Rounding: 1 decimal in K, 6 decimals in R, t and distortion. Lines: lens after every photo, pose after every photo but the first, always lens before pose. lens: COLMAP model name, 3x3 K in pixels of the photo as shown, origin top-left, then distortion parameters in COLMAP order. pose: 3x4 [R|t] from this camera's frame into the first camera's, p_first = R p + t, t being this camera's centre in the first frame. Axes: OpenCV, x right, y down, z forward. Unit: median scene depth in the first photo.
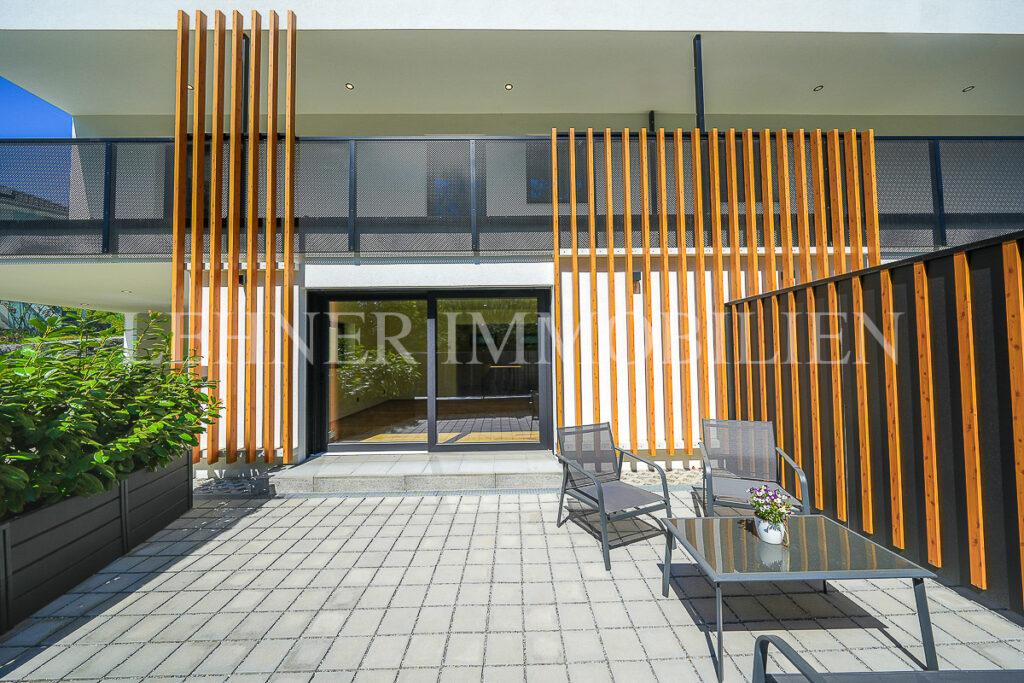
lens RADIAL K [[329.5, 0, 514.4], [0, 329.5, 351.4], [0, 0, 1]] dist [-0.001028, -0.000019]
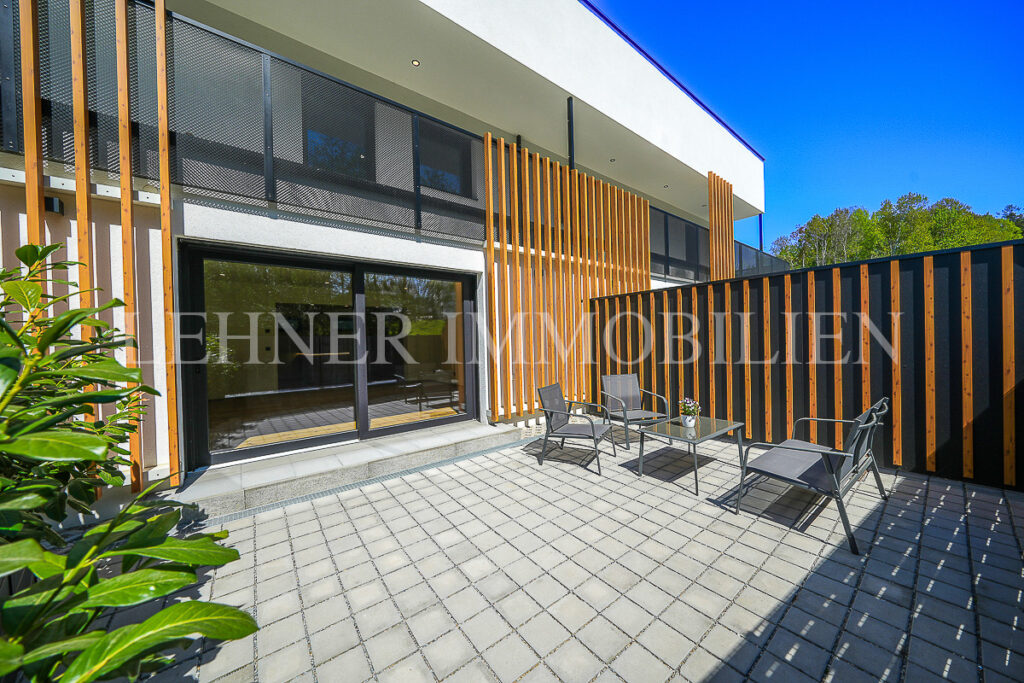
lens RADIAL K [[343.6, 0, 512.0], [0, 343.6, 341.5], [0, 0, 1]] dist [0.000574, 0.000048]
pose [[0.803452, -0.006866, 0.595329, -0.516798], [-0.009535, 0.999657, 0.024397, 0.006527], [-0.595293, -0.025278, 0.803111, -0.009598]]
